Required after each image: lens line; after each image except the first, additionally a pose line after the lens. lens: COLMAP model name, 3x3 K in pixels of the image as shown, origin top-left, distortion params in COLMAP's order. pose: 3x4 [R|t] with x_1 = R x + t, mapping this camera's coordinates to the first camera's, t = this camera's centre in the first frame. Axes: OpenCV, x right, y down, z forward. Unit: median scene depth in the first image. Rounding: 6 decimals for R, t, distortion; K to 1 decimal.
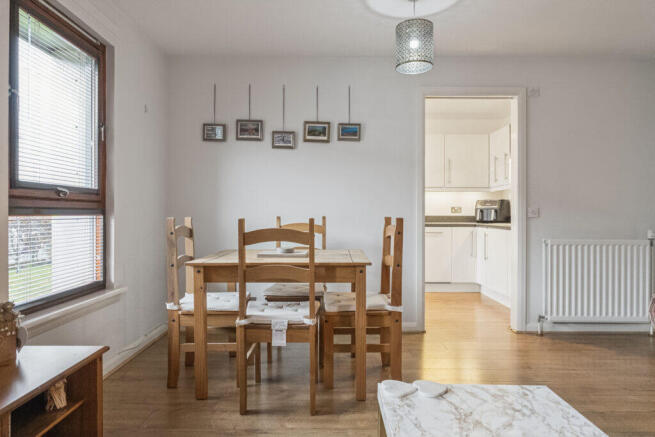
lens RADIAL K [[418.3, 0, 331.0], [0, 418.3, 213.7], [0, 0, 1]] dist [-0.007227, 0.003813]
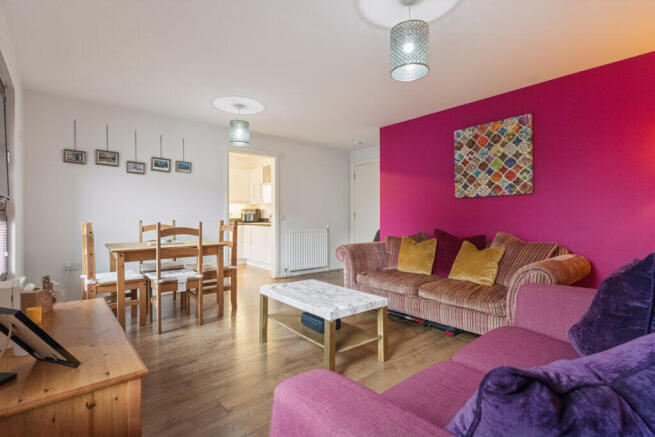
lens RADIAL K [[309.7, 0, 327.3], [0, 309.7, 216.9], [0, 0, 1]] dist [-0.001268, 0.000242]
pose [[0.763530, -0.002049, 0.645769, -0.301665], [-0.000785, 0.999991, 0.004102, -0.009414], [-0.645772, -0.003639, 0.763522, -0.259037]]
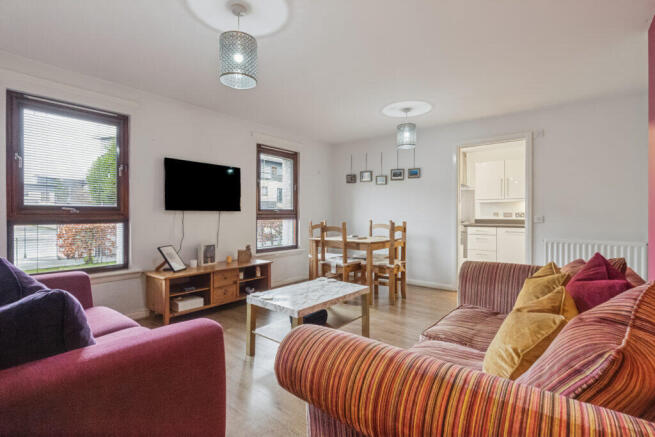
lens RADIAL K [[309.7, 0, 330.5], [0, 309.7, 221.1], [0, 0, 1]] dist [-0.001268, 0.000242]
pose [[0.784881, 0.014136, -0.619485, 0.591715], [0.001925, 0.999679, 0.025251, -0.024515], [0.619643, -0.021011, 0.784602, -0.268719]]
